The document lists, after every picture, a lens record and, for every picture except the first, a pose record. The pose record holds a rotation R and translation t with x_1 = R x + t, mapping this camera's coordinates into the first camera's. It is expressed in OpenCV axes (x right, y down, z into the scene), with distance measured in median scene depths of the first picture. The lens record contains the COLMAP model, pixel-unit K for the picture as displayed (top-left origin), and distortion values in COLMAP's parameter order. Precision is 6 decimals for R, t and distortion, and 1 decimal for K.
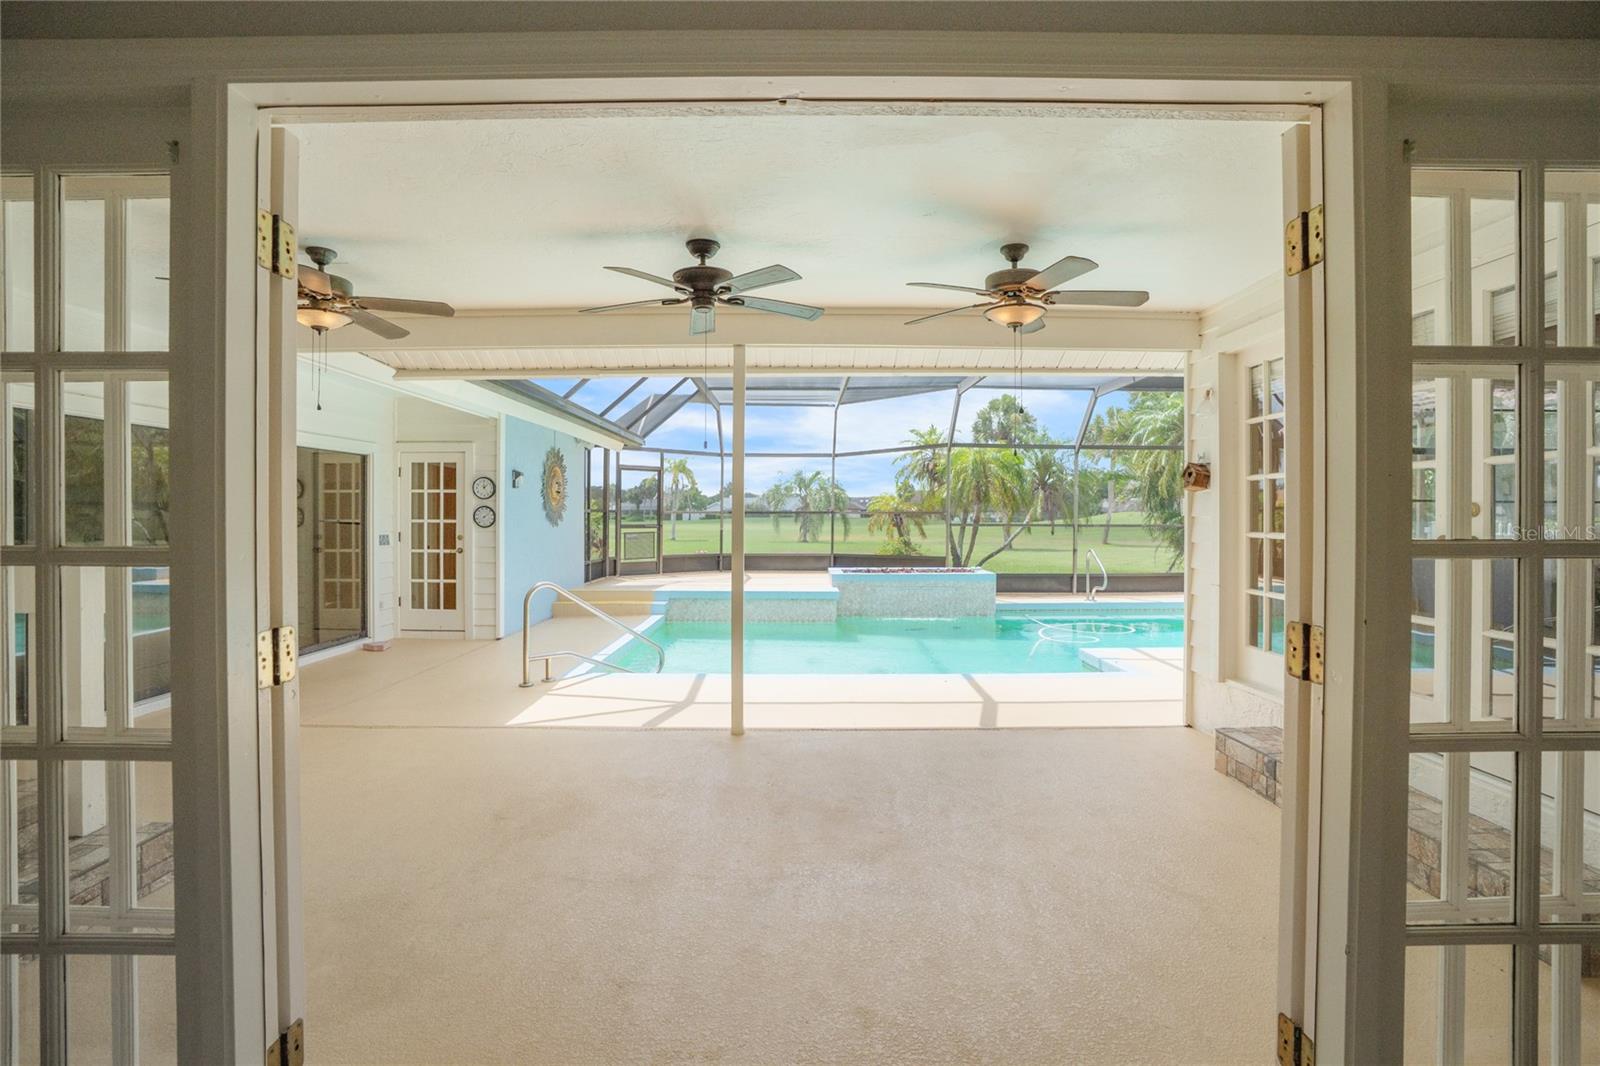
lens RADIAL K [[735.4, 0, 800.0], [0, 735.4, 533.0], [0, 0, 1]] dist [-0.044763, -0.000062]
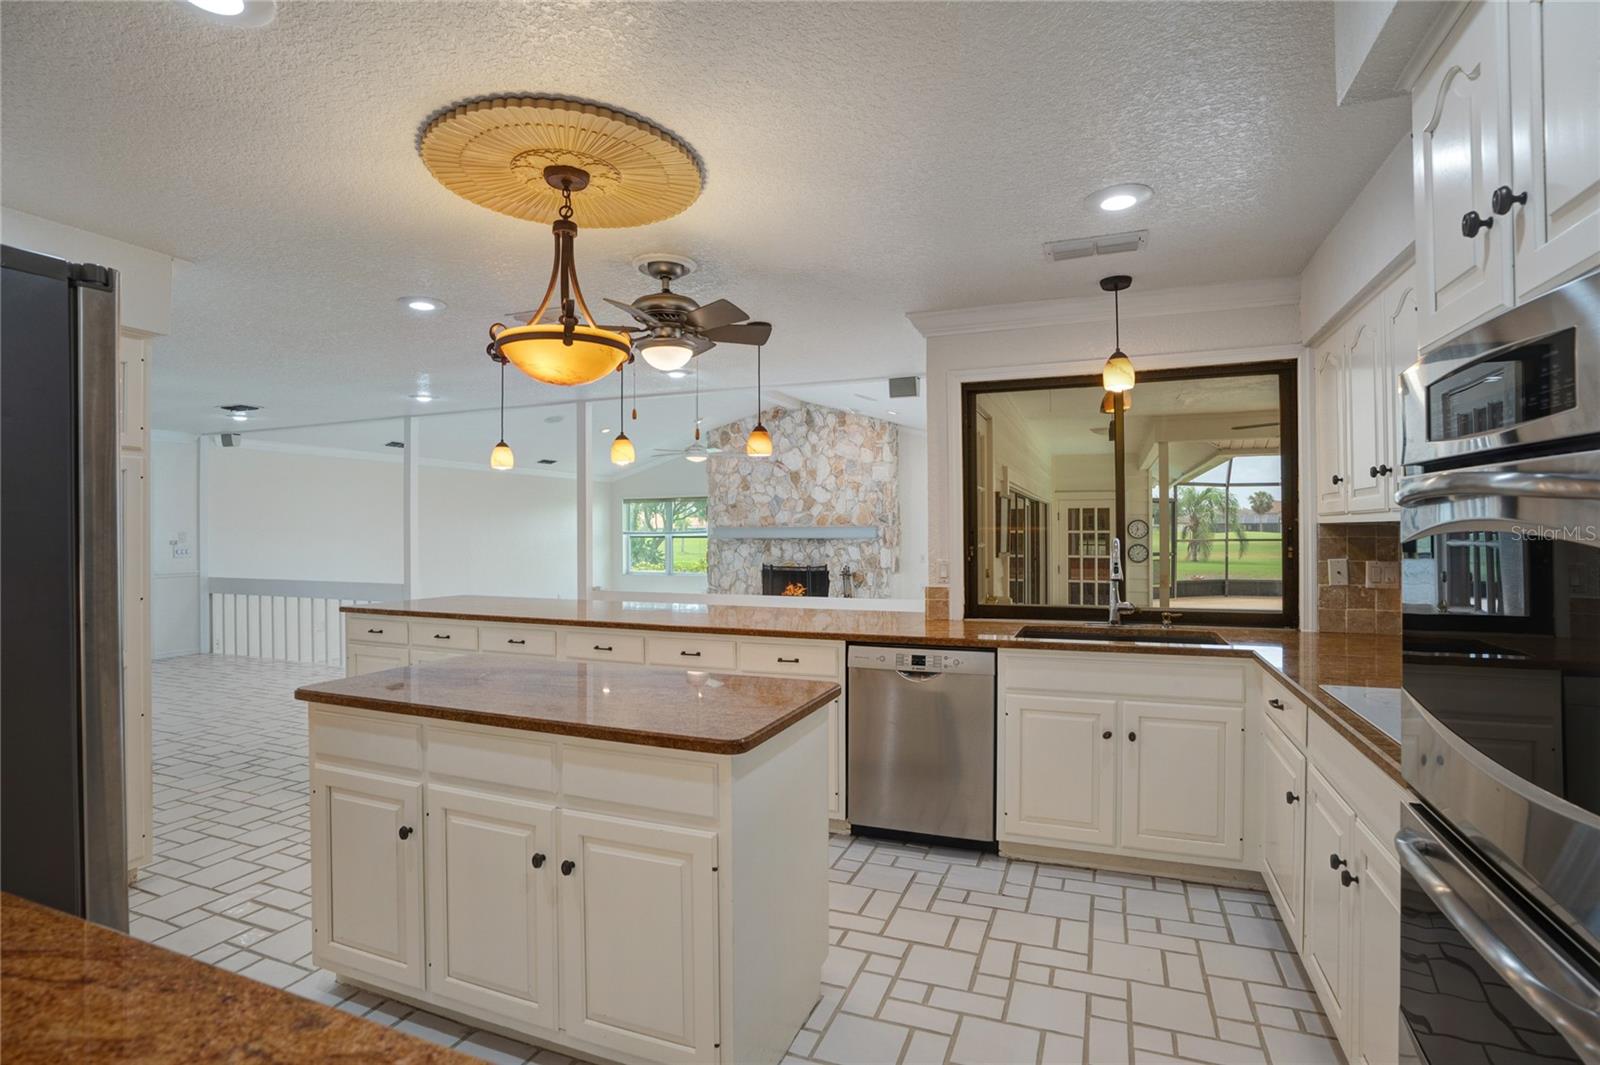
lens RADIAL K [[723.0, 0, 771.5], [0, 723.0, 529.6], [0, 0, 1]] dist [-0.000525, -0.000021]
pose [[0.943499, -0.010158, -0.331220, -0.602338], [0.003679, 0.999790, -0.020181, -0.038150], [0.331355, 0.017822, 0.943338, -0.305782]]
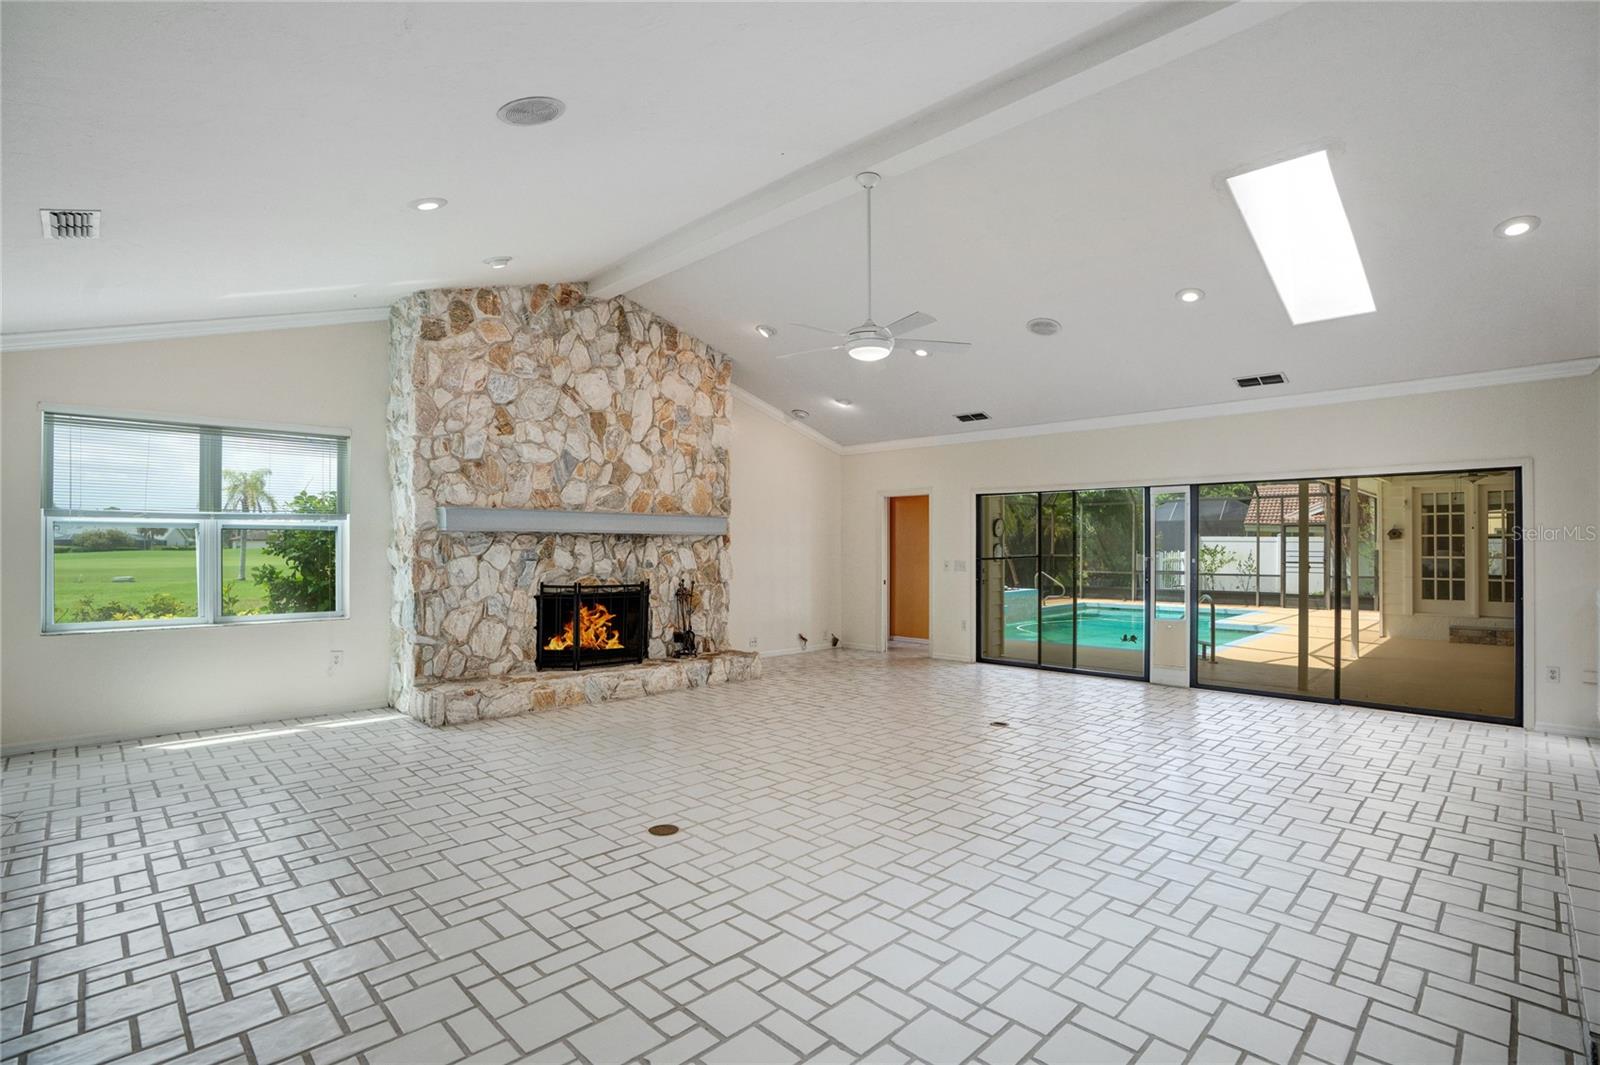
lens RADIAL K [[746.6, 0, 805.7], [0, 746.6, 553.4], [0, 0, 1]] dist [-0.070951, 0.037014]
pose [[0.714441, -0.009572, 0.699630, -1.485108], [0.018183, 0.999823, -0.004889, -0.019047], [-0.699459, 0.016214, 0.714489, 0.368998]]
